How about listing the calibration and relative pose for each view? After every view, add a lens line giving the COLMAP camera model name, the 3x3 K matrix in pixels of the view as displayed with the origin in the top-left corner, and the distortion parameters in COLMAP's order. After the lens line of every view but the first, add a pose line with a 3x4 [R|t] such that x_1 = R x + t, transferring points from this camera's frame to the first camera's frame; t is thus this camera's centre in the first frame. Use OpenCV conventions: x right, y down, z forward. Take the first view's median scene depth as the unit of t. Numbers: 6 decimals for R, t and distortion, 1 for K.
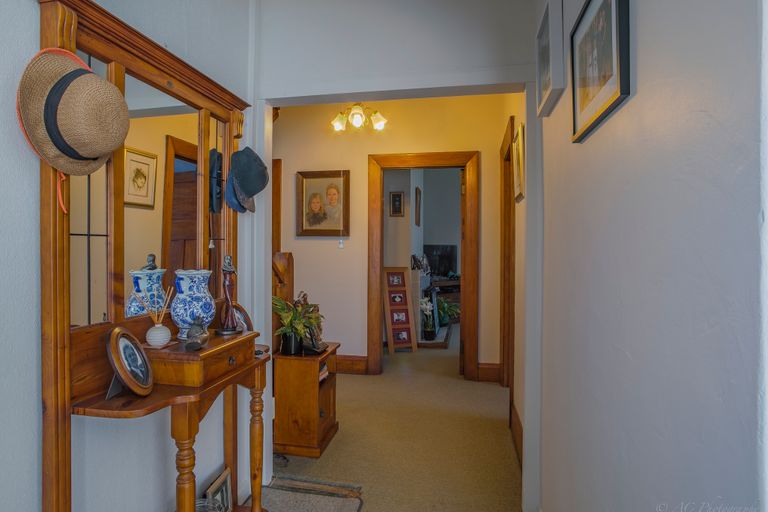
lens RADIAL K [[433.3, 0, 384.0], [0, 433.3, 256.0], [0, 0, 1]] dist [-0.000447, 0.001705]
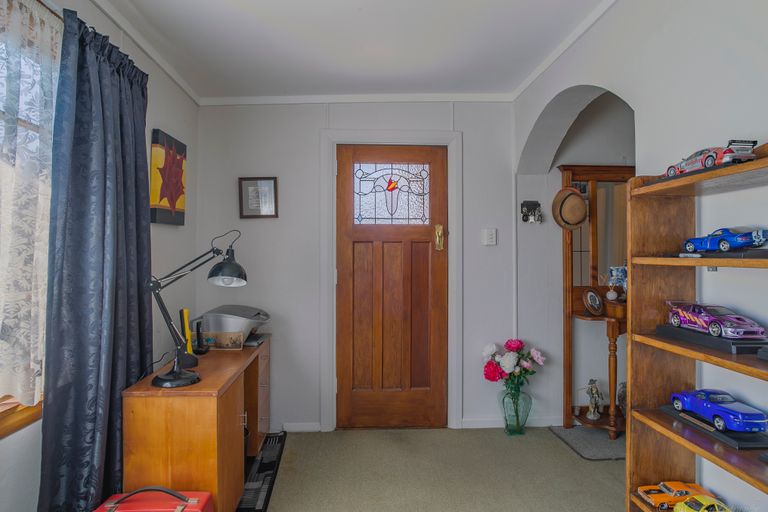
lens RADIAL K [[433.3, 0, 384.0], [0, 433.3, 256.0], [0, 0, 1]] dist [-0.000447, 0.001705]
pose [[0.268085, -0.010241, -0.963341, 1.488985], [-0.006308, 0.999903, -0.012385, 0.019730], [0.963375, 0.009397, 0.267995, -0.819672]]
